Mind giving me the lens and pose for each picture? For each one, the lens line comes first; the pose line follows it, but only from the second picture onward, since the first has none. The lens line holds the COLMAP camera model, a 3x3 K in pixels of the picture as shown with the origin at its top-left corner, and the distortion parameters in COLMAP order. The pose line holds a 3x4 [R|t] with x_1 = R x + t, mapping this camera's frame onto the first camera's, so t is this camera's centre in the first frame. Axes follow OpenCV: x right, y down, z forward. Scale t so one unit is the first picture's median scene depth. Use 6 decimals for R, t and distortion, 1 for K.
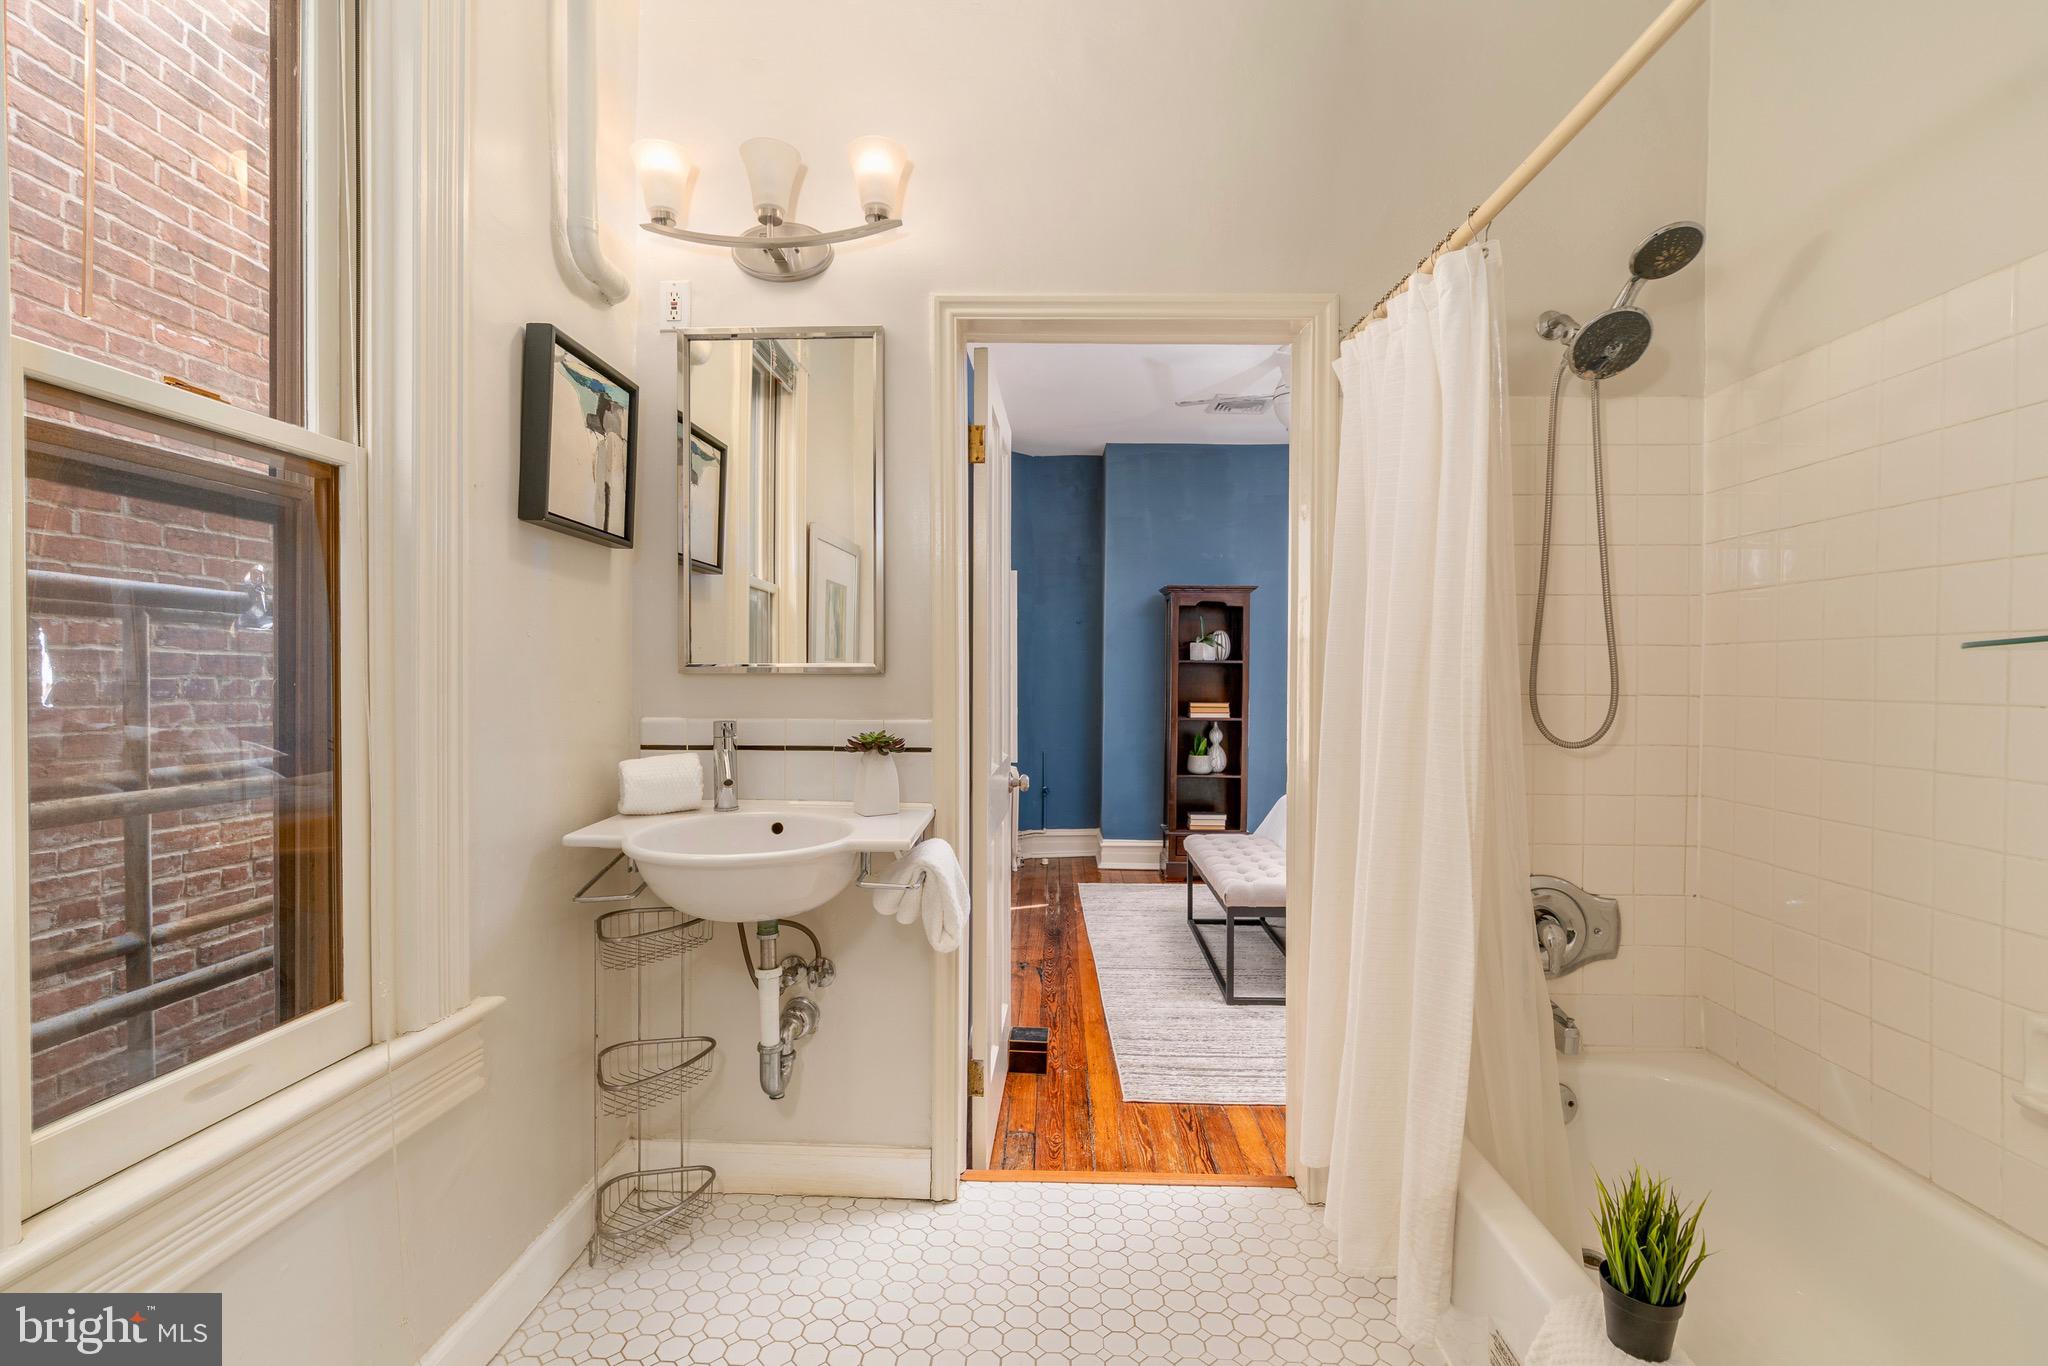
lens RADIAL K [[925.1, 0, 1022.5], [0, 925.1, 692.6], [0, 0, 1]] dist [-0.000527, -0.000040]
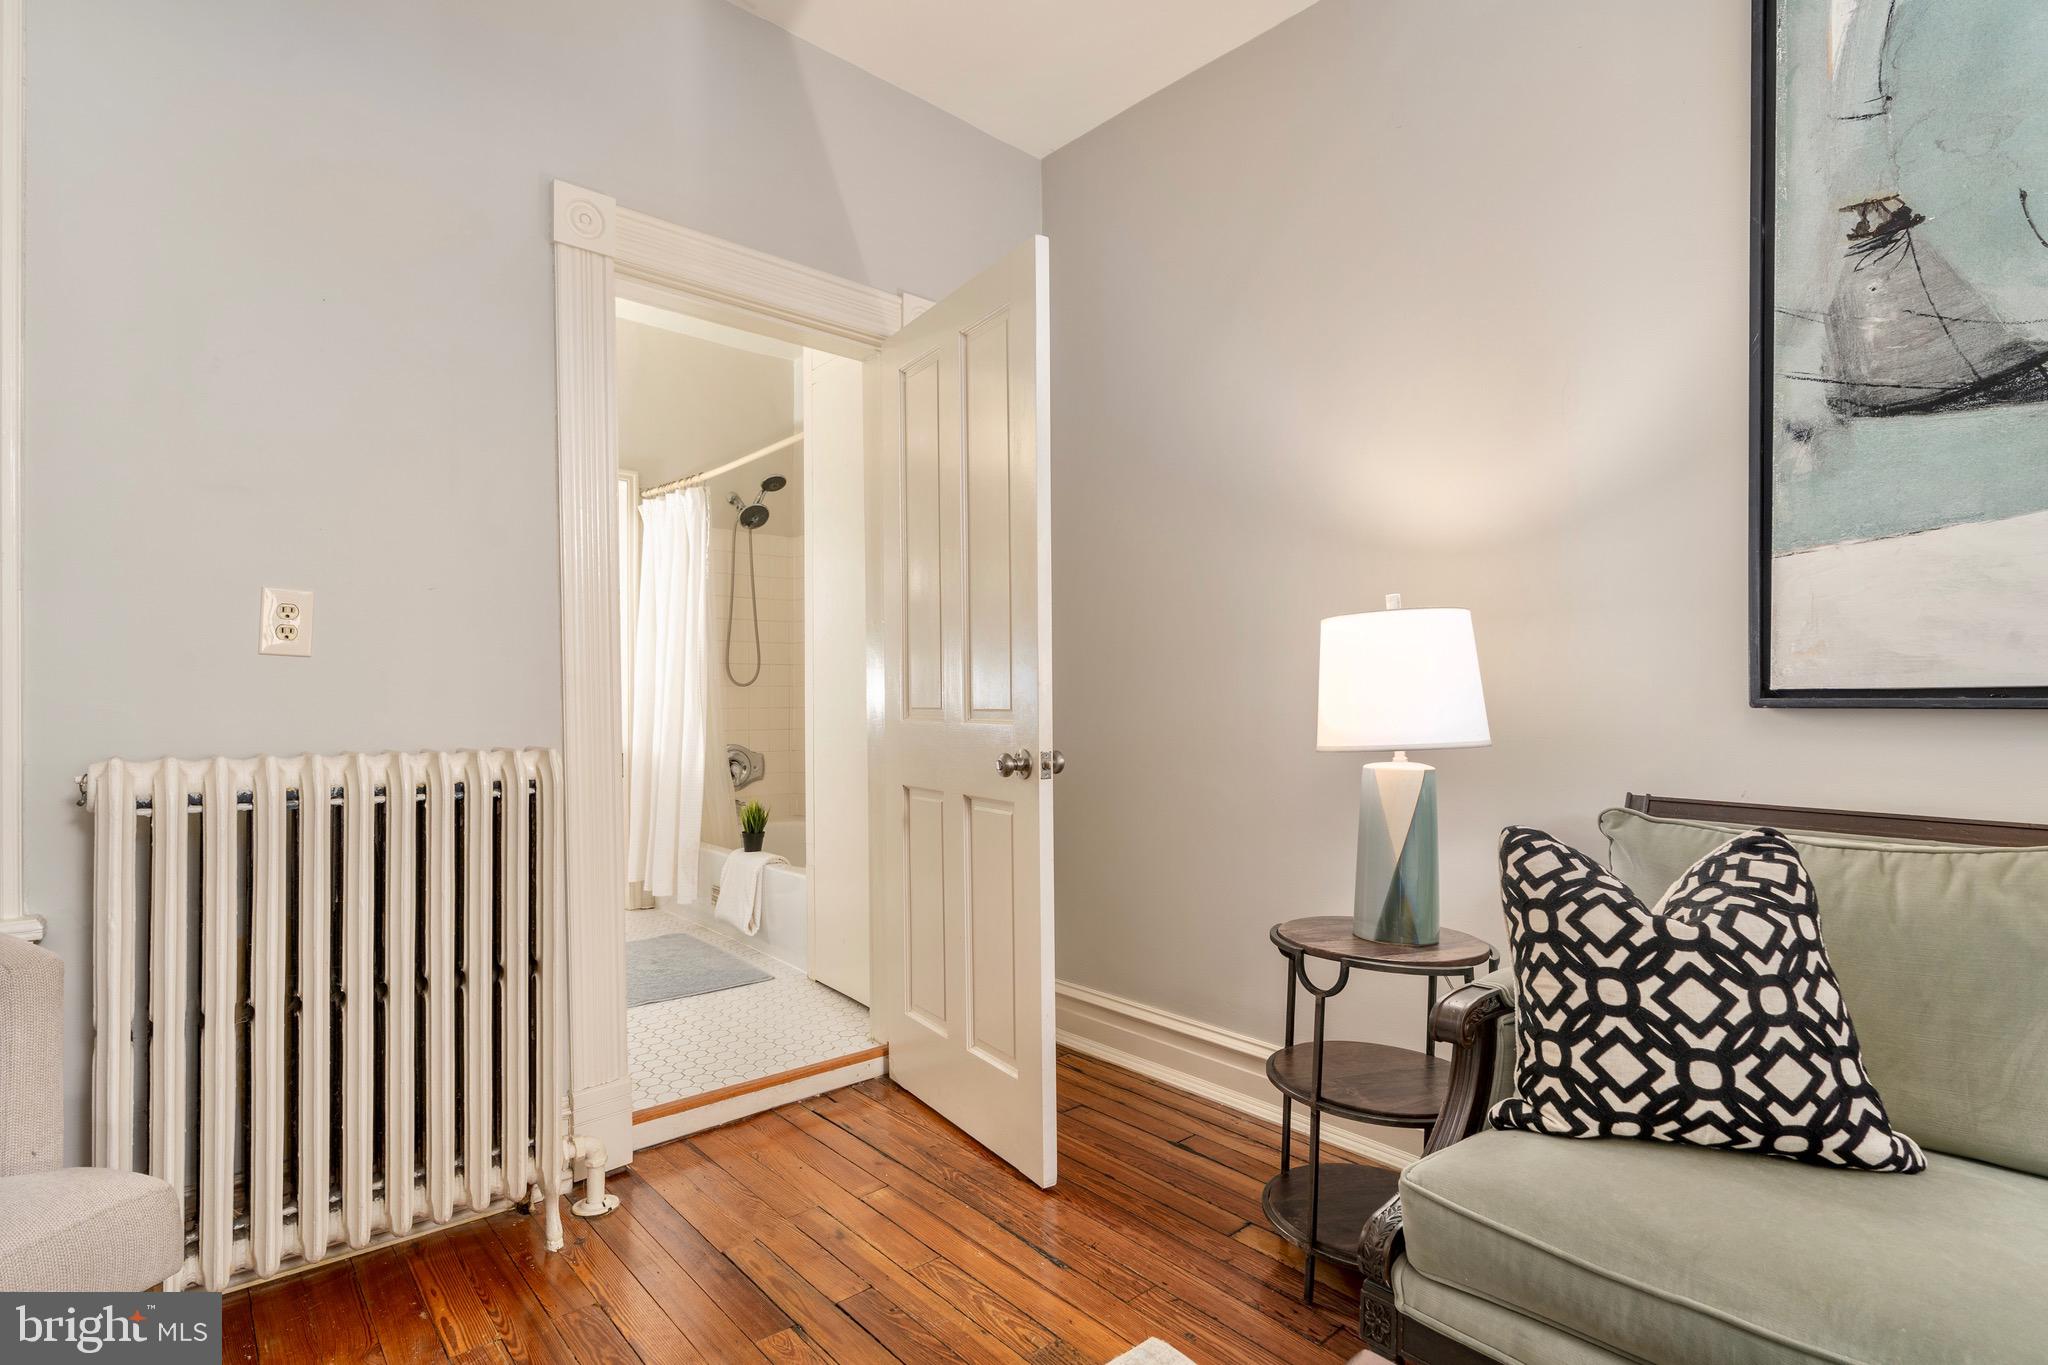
lens RADIAL K [[999.7, 0, 1021.7], [0, 999.7, 690.7], [0, 0, 1]] dist [-0.001007, -0.000024]
pose [[0.722279, -0.007294, 0.691563, -0.652378], [0.015152, 0.999871, -0.005280, 0.097342], [-0.691435, 0.014292, 0.722297, -1.331363]]
